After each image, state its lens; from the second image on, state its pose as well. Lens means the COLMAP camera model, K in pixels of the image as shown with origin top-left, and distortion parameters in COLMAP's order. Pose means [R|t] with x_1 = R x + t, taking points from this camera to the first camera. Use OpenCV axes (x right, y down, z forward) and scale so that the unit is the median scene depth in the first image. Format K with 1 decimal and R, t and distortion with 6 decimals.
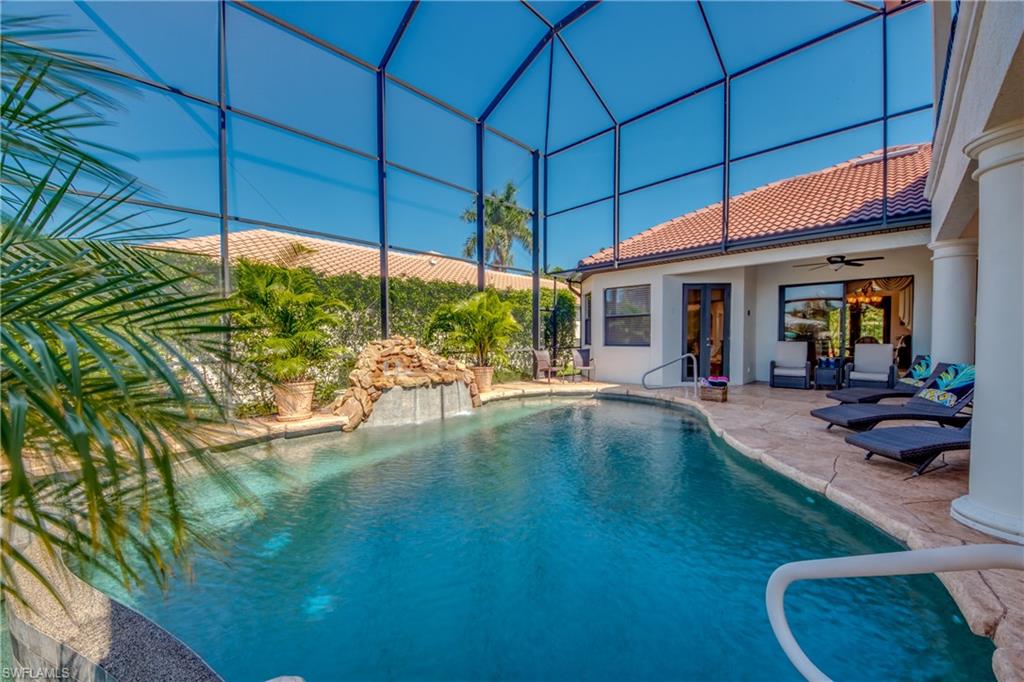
lens RADIAL K [[381.8, 0, 511.1], [0, 381.8, 344.6], [0, 0, 1]] dist [0.003883, -0.009163]
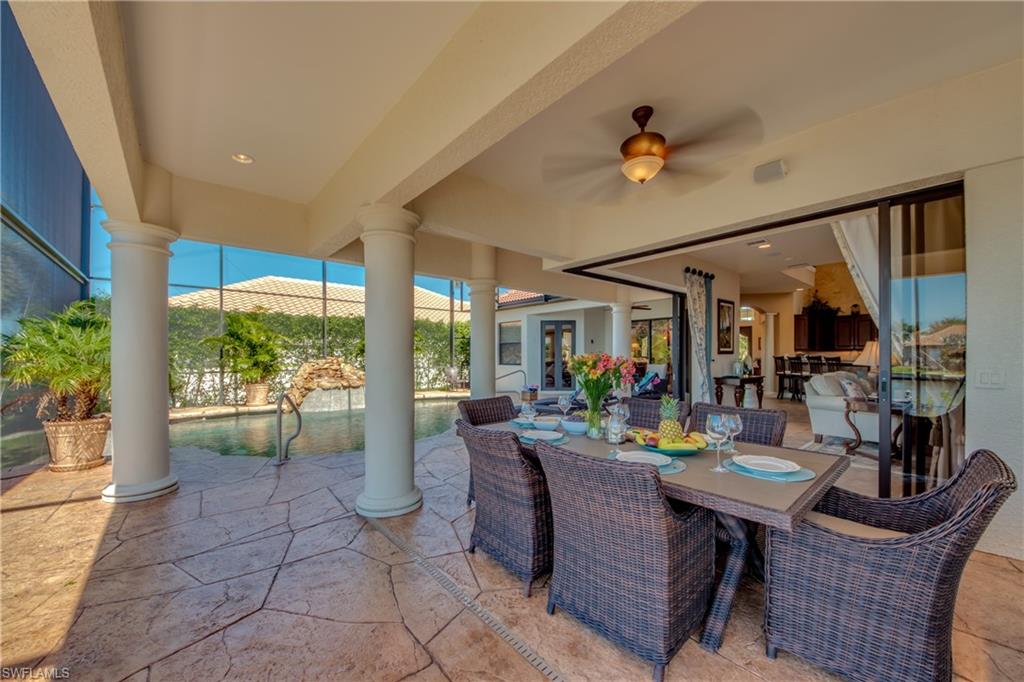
lens RADIAL K [[381.8, 0, 512.0], [0, 381.8, 350.7], [0, 0, 1]] dist [0.003883, -0.009163]
pose [[0.997245, 0.004628, -0.074034, 0.616840], [-0.007138, 0.999407, -0.033671, -0.002053], [0.073834, 0.034106, 0.996687, -0.551462]]
